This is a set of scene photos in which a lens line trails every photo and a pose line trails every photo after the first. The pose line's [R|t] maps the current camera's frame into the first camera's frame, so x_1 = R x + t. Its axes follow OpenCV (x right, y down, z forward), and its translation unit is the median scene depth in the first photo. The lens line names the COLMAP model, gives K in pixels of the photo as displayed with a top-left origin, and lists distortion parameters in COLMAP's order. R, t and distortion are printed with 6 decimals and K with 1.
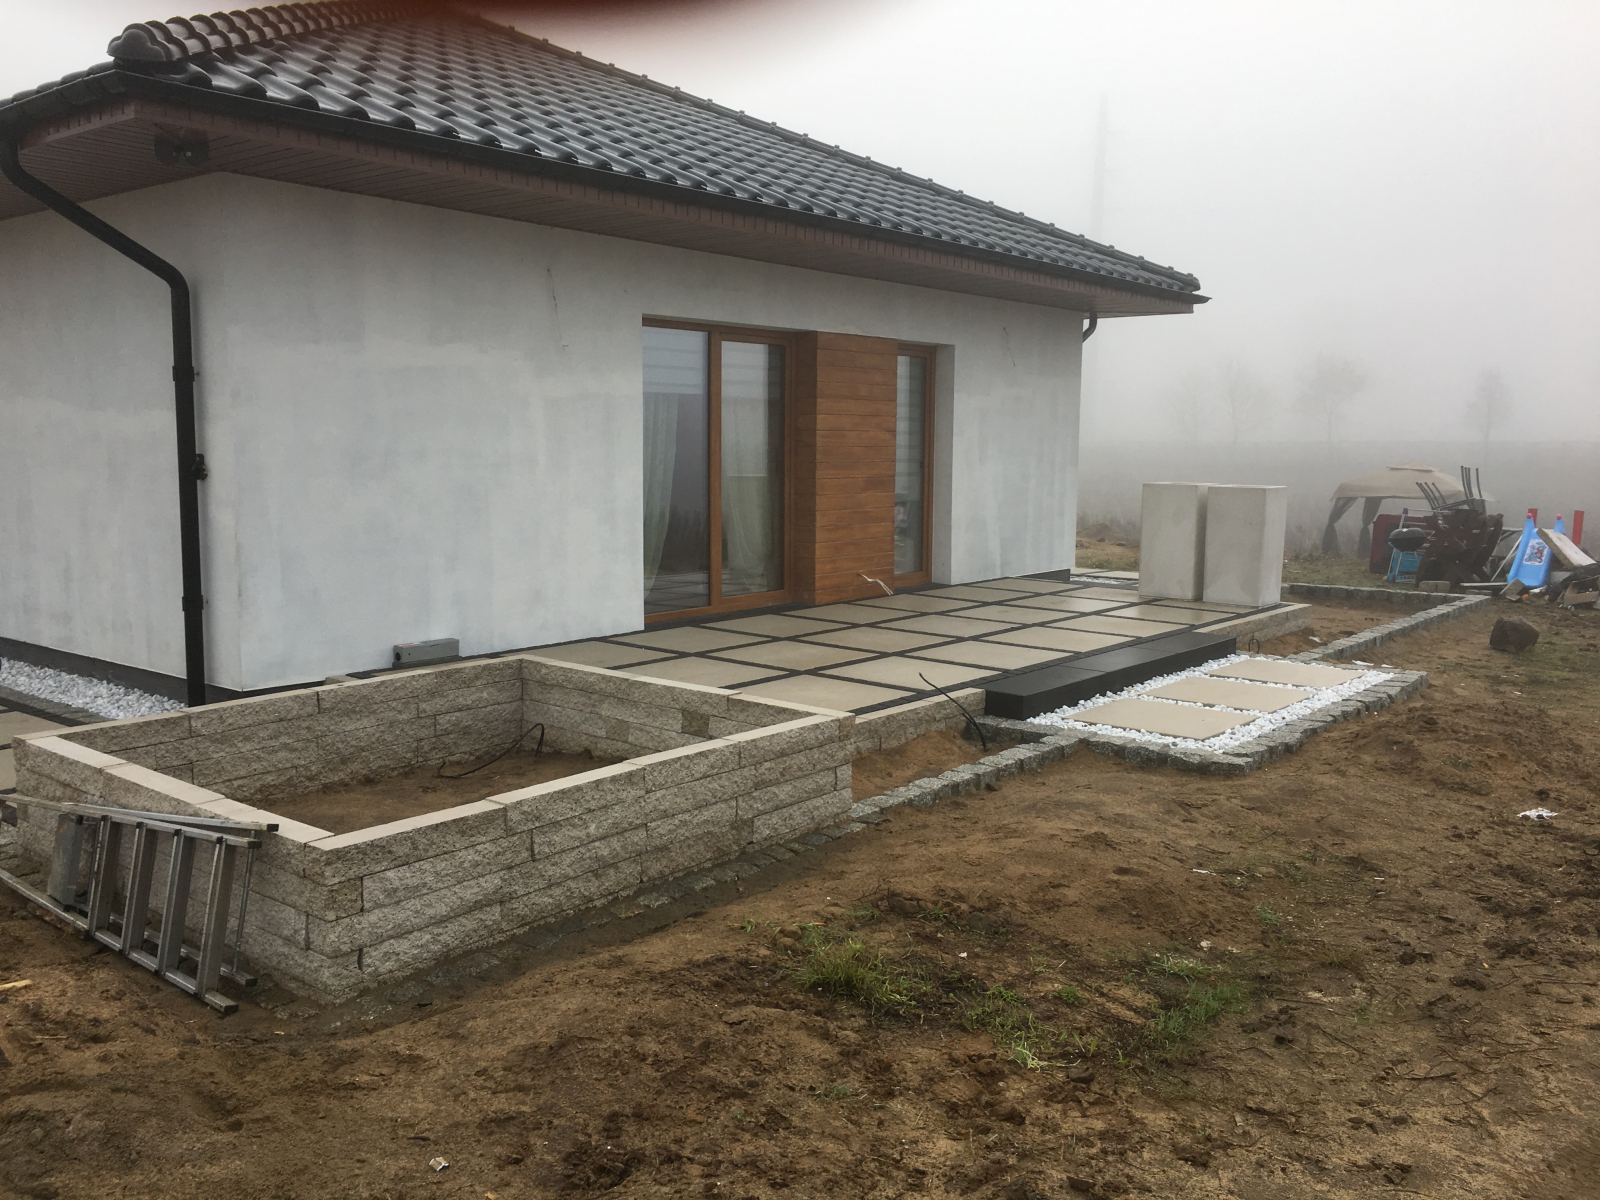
lens RADIAL K [[1347.8, 0, 802.0], [0, 1347.8, 594.5], [0, 0, 1]] dist [0.055690, -0.086852]
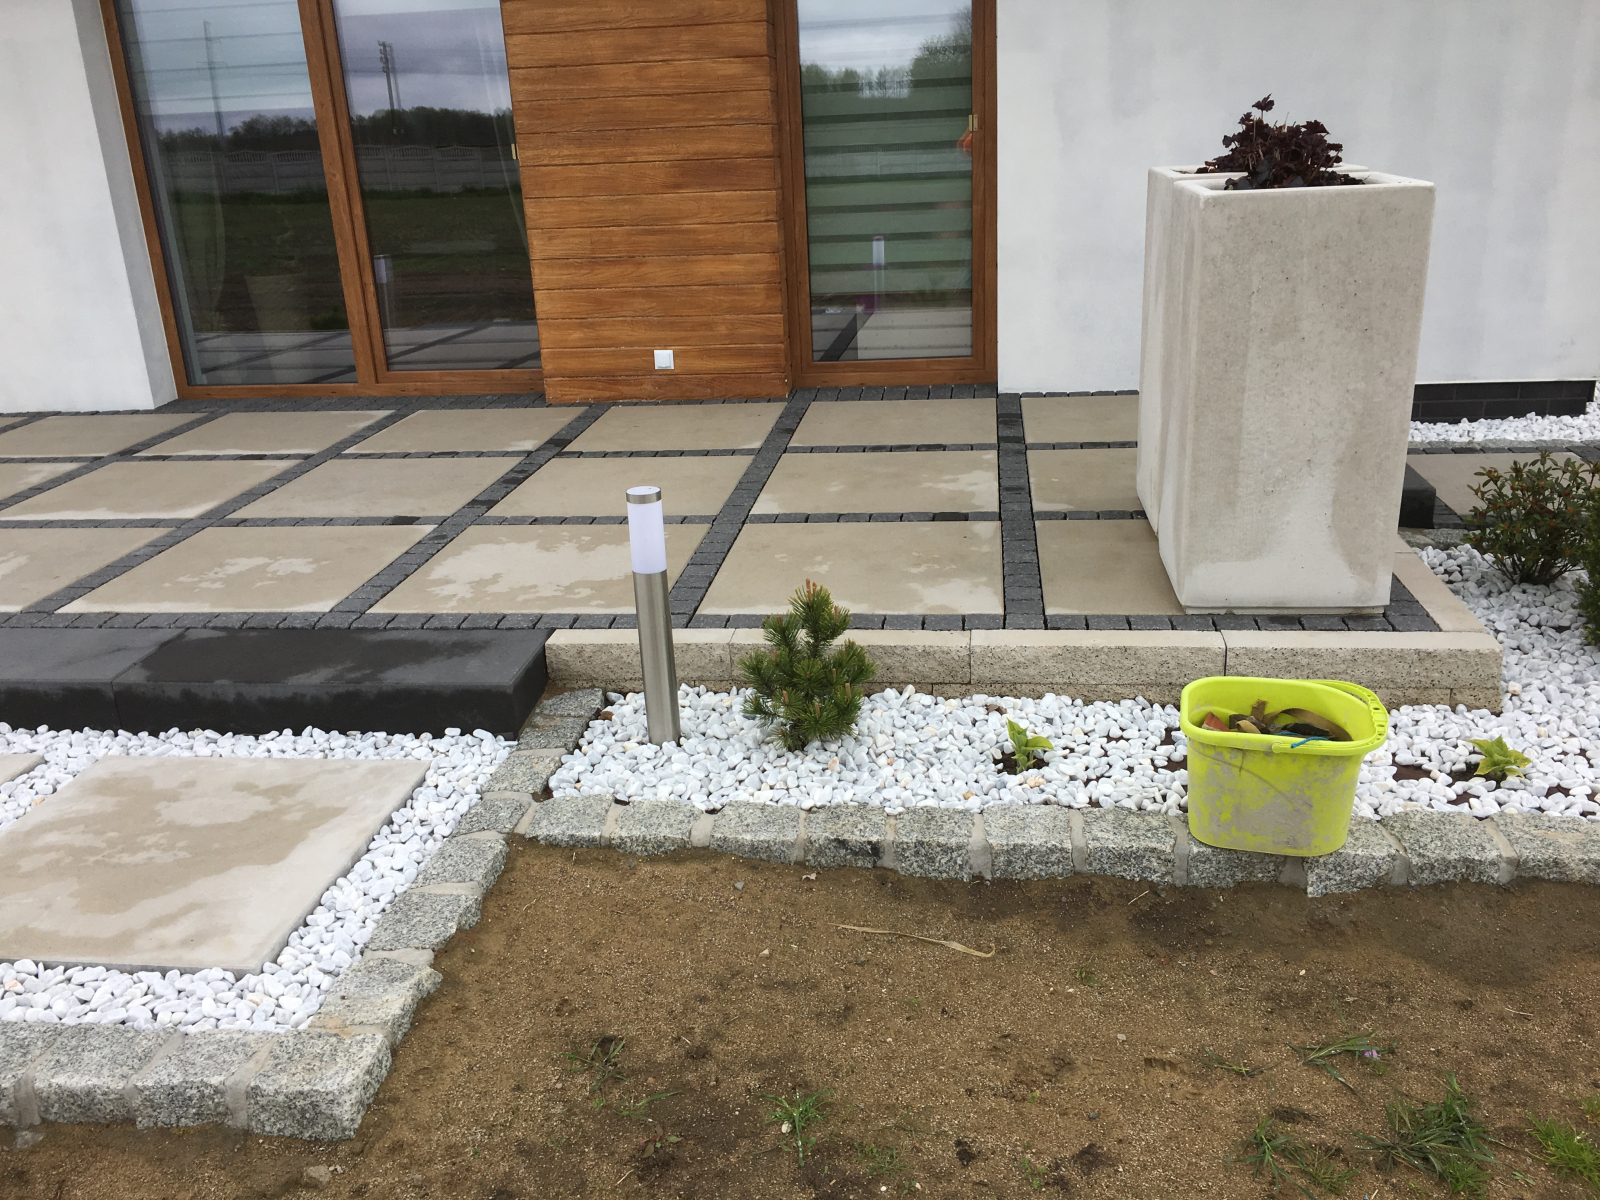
lens RADIAL K [[1343.2, 0, 800.0], [0, 1343.2, 600.0], [0, 0, 1]] dist [0.069552, -0.104496]
pose [[0.531829, 0.250078, -0.809085, 0.531231], [-0.046556, 0.962593, 0.266923, -0.066803], [0.845571, -0.104290, 0.523577, 0.771937]]
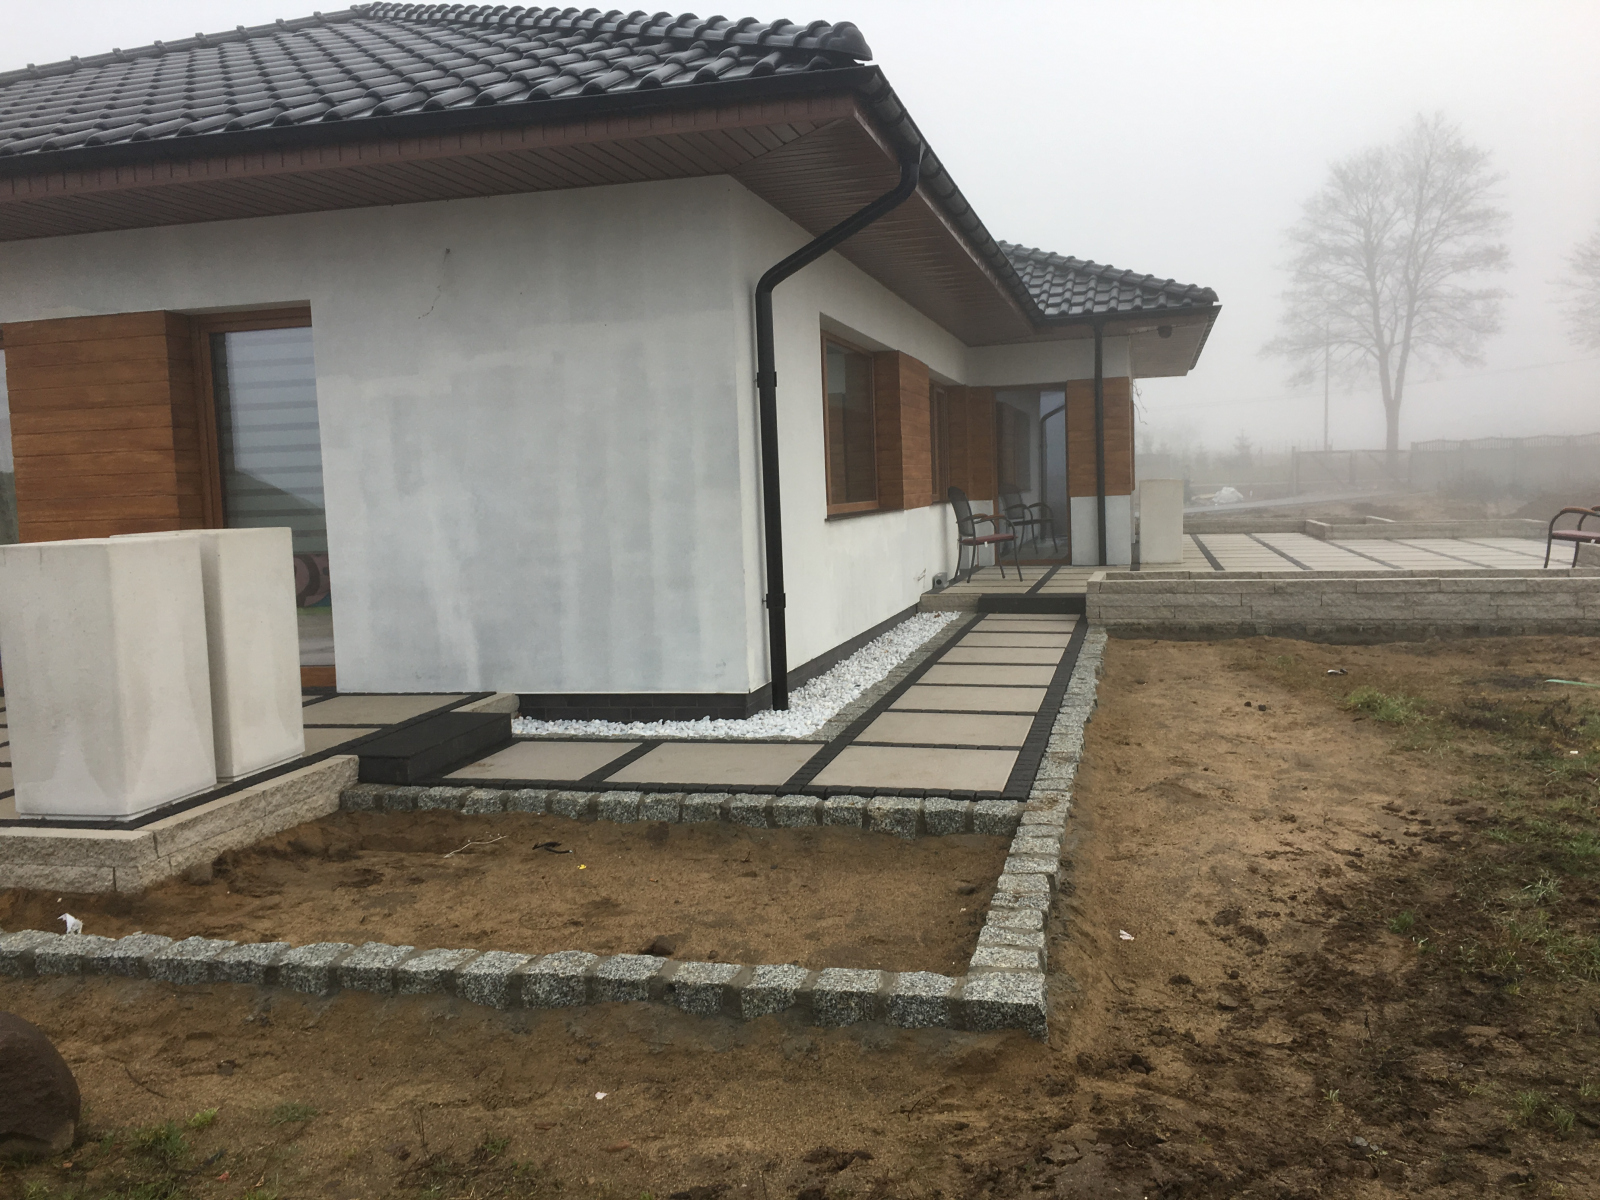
lens RADIAL K [[1343.2, 0, 800.0], [0, 1343.2, 600.0], [0, 0, 1]] dist [0.069552, -0.104496]
pose [[0.427233, 0.045861, -0.902978, 0.840510], [-0.064355, 0.997722, 0.020224, -0.083667], [0.901848, 0.049471, 0.429211, 1.037779]]
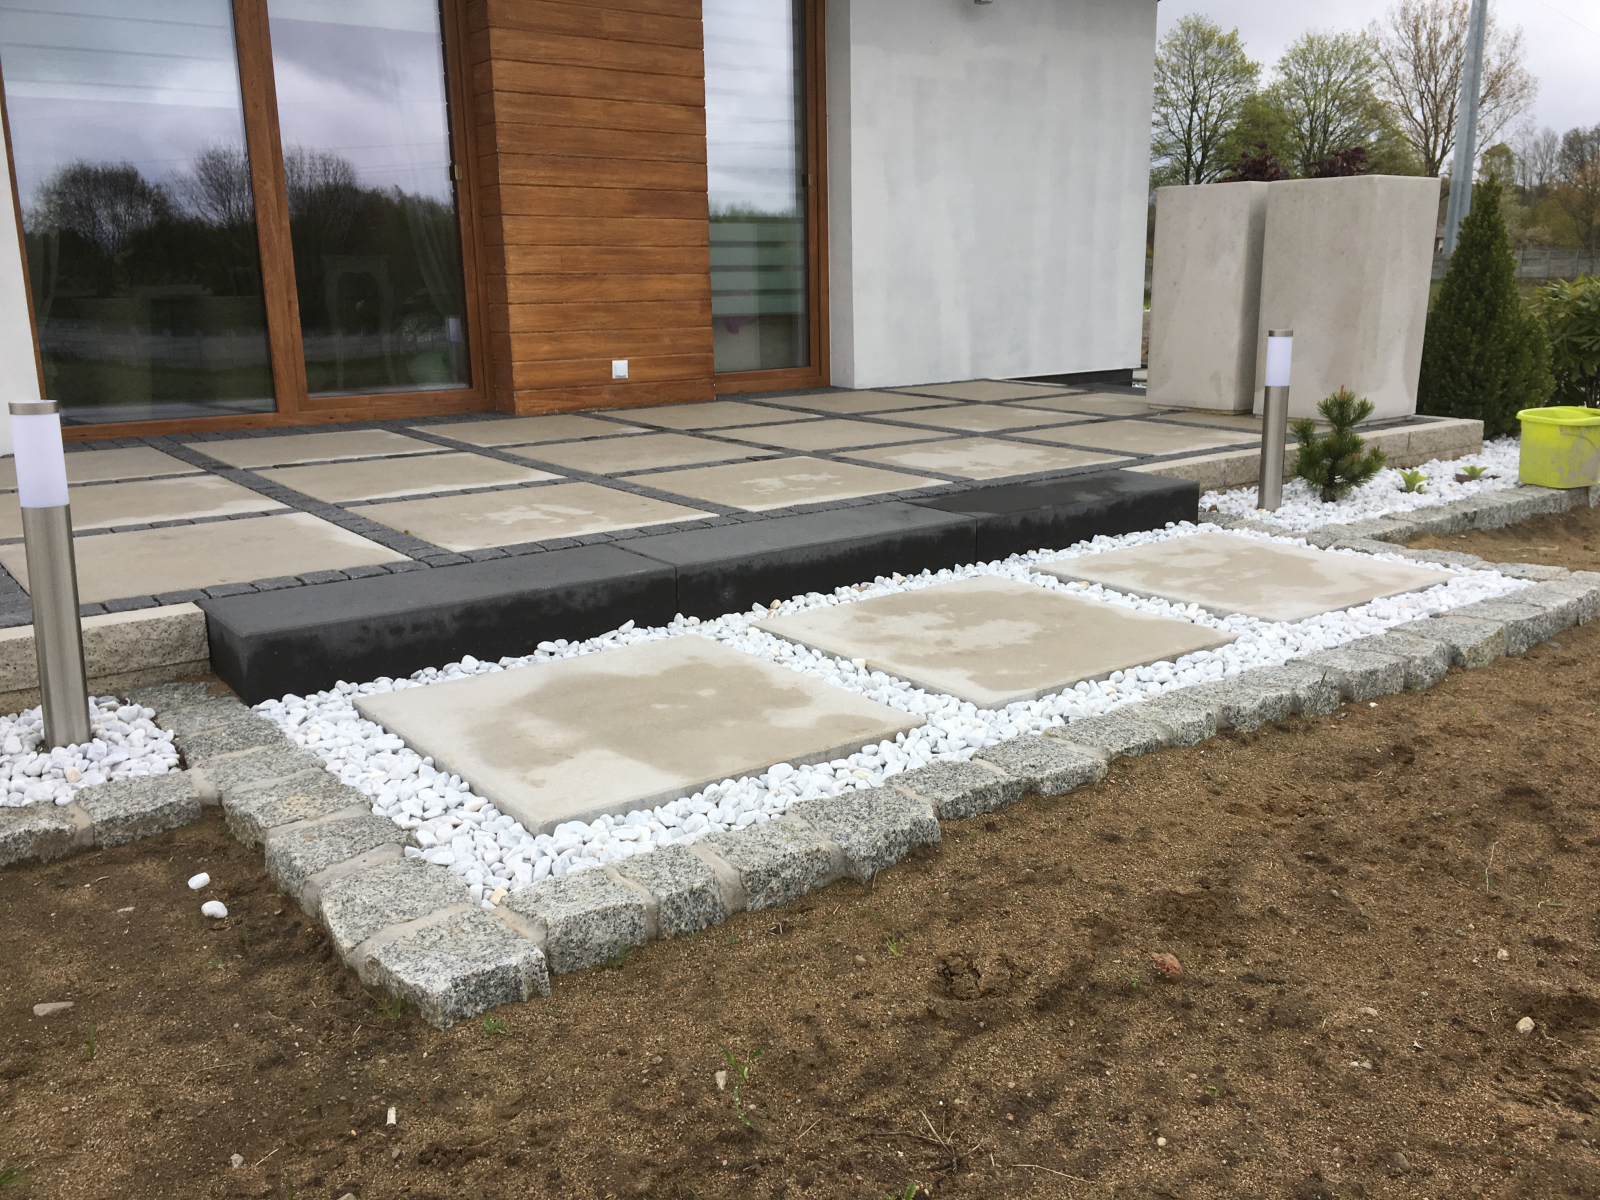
lens RADIAL K [[1347.8, 0, 802.0], [0, 1347.8, 594.5], [0, 0, 1]] dist [0.055690, -0.086852]
pose [[0.973377, 0.030067, -0.227231, 0.253957], [-0.003140, 0.993015, 0.117943, 0.014631], [0.229190, -0.114089, 0.966672, 0.460143]]
